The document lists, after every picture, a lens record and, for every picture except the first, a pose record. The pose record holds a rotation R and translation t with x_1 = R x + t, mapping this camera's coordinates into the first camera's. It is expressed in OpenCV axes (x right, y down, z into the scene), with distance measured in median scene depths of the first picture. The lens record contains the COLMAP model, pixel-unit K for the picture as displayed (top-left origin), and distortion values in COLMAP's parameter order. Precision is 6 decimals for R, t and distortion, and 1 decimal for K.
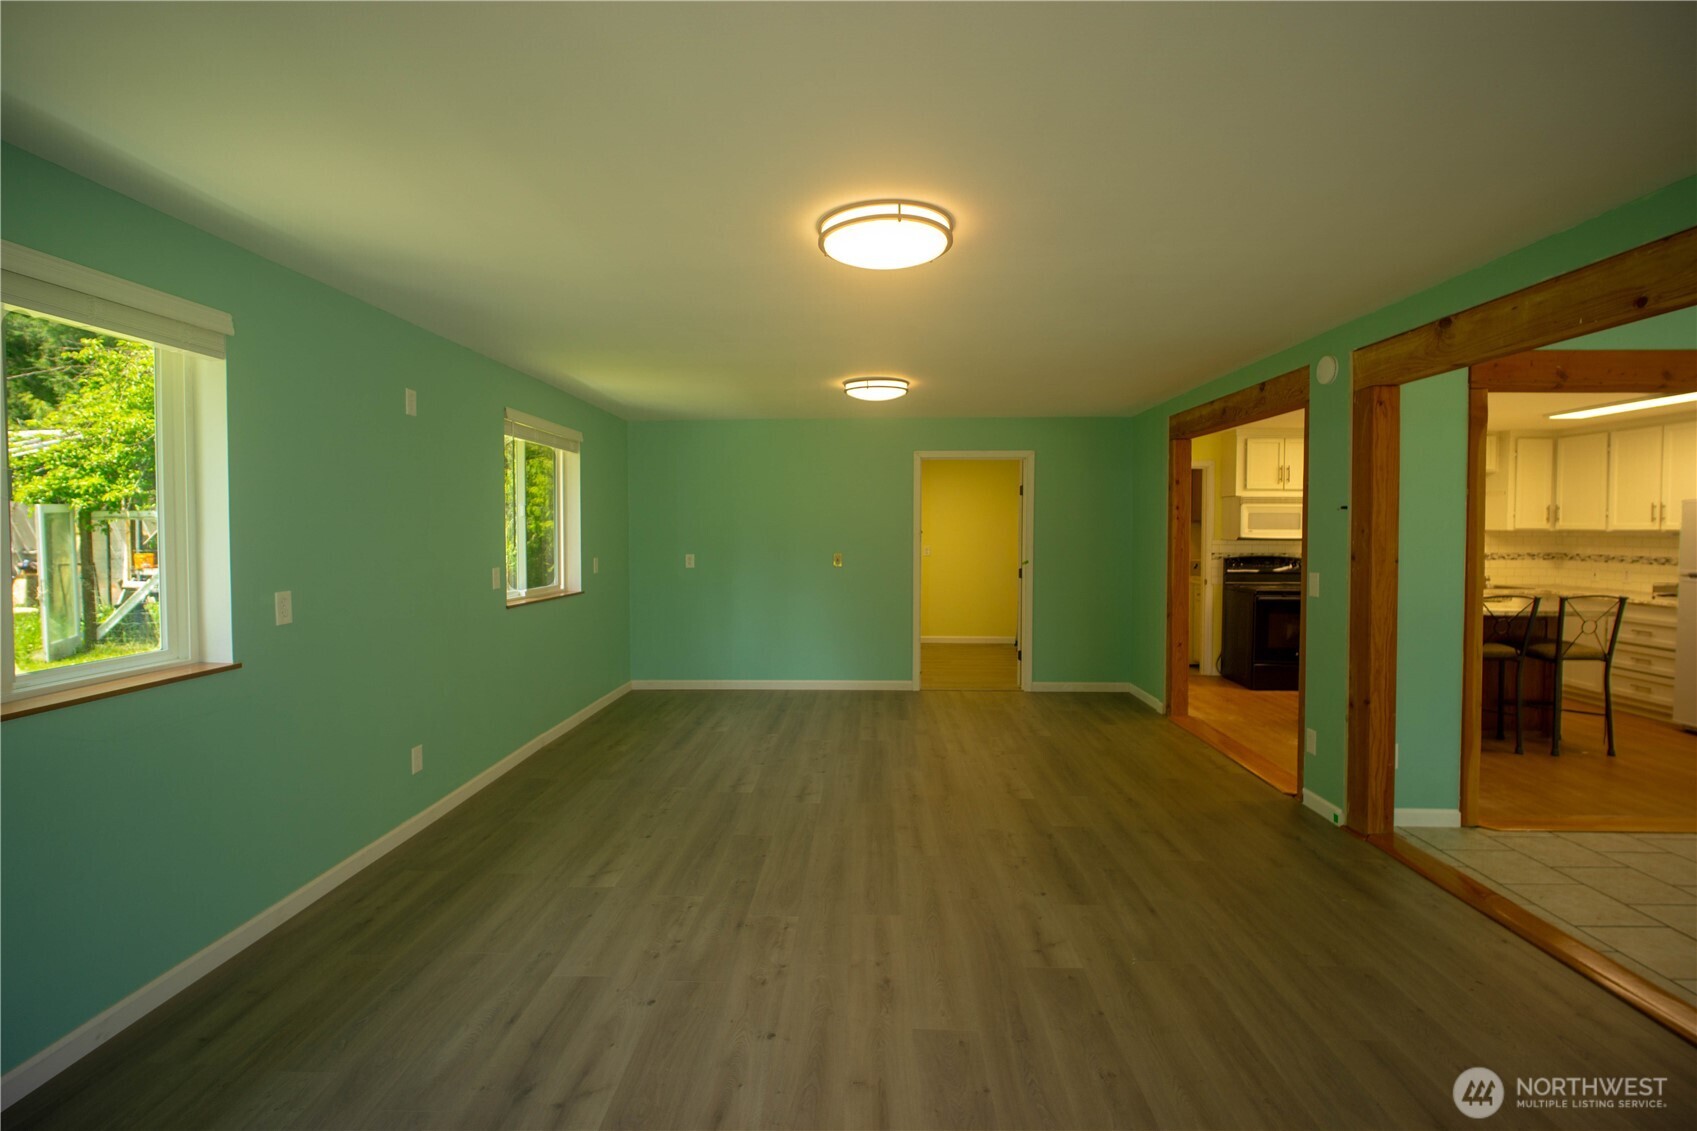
lens RADIAL K [[793.8, 0, 853.4], [0, 793.8, 553.8], [0, 0, 1]] dist [-0.002653, -0.001710]
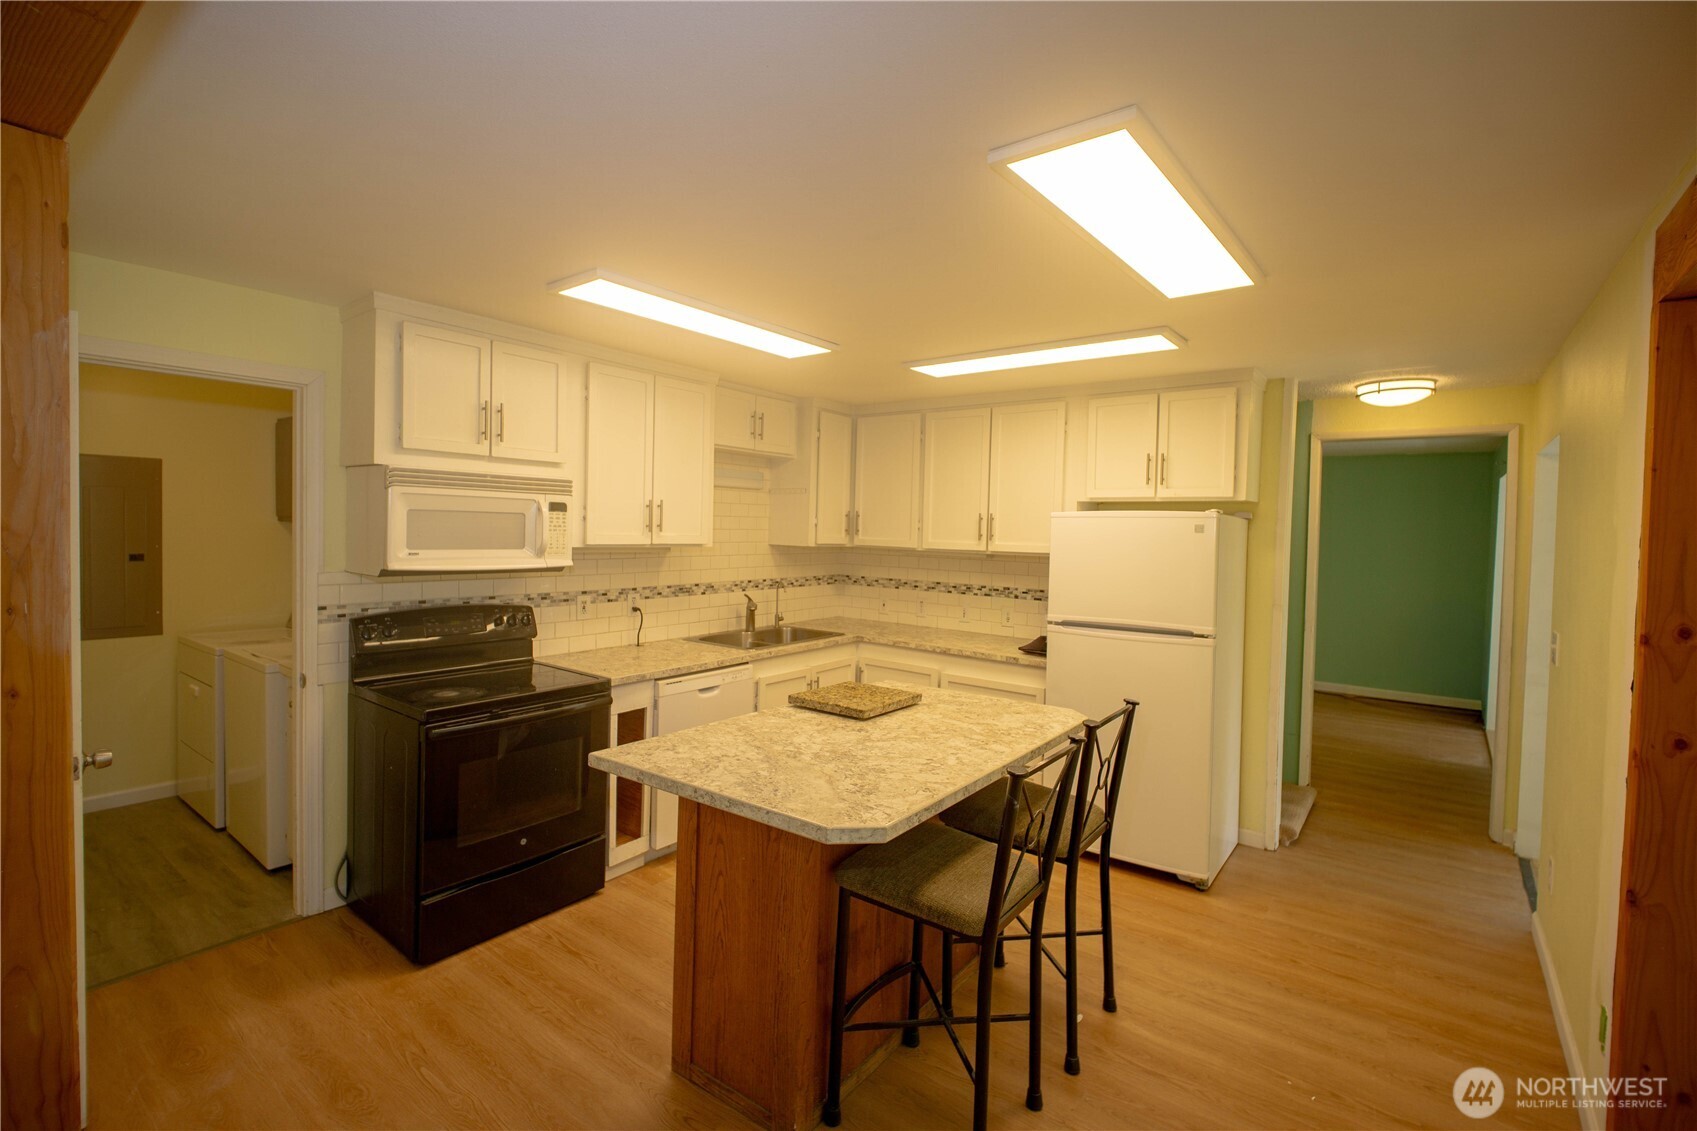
lens RADIAL K [[793.8, 0, 832.4], [0, 793.8, 558.8], [0, 0, 1]] dist [-0.002653, -0.001710]
pose [[0.612763, -0.017241, 0.790078, 0.310854], [0.000721, 0.999774, 0.021258, -0.034182], [-0.790266, -0.012457, 0.612637, 0.581061]]
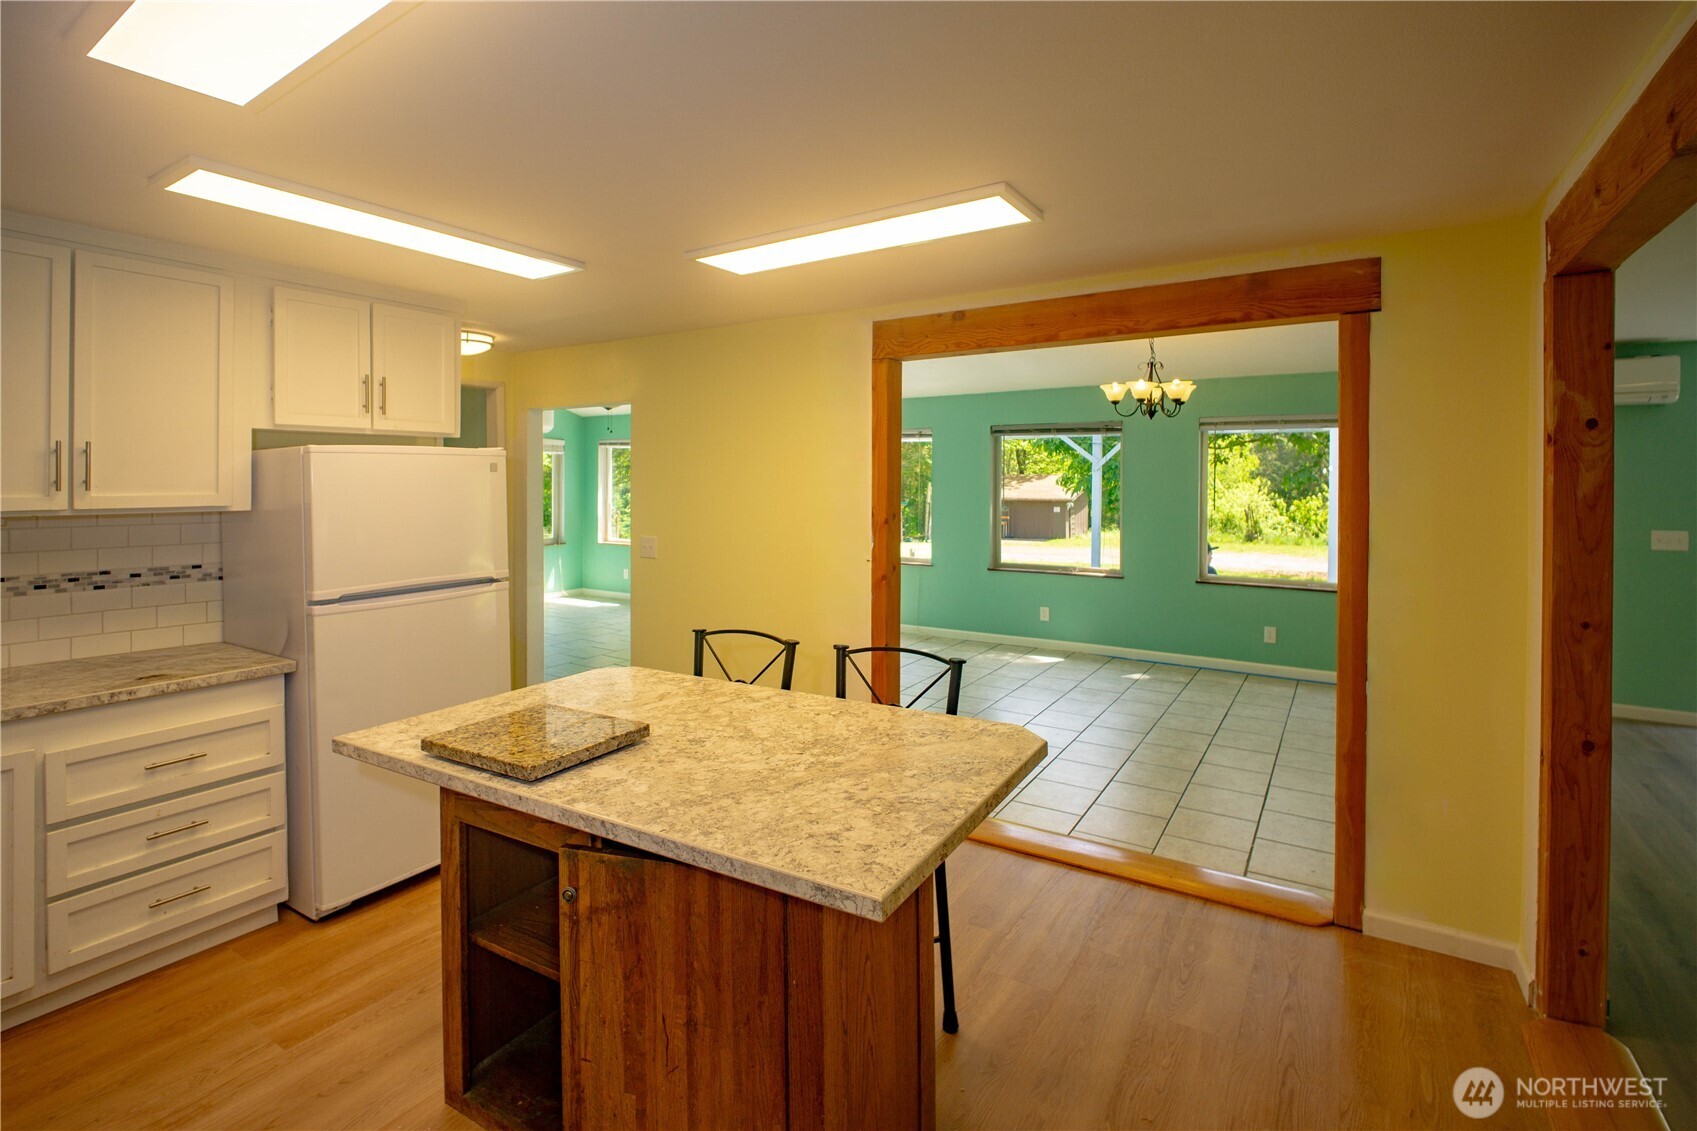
lens RADIAL K [[793.8, 0, 837.0], [0, 793.8, 553.8], [0, 0, 1]] dist [-0.002653, -0.001710]
pose [[-0.854506, -0.050799, 0.516952, 0.424828], [0.012993, 0.992805, 0.119036, -0.044693], [-0.519279, 0.108434, -0.847698, 0.997473]]
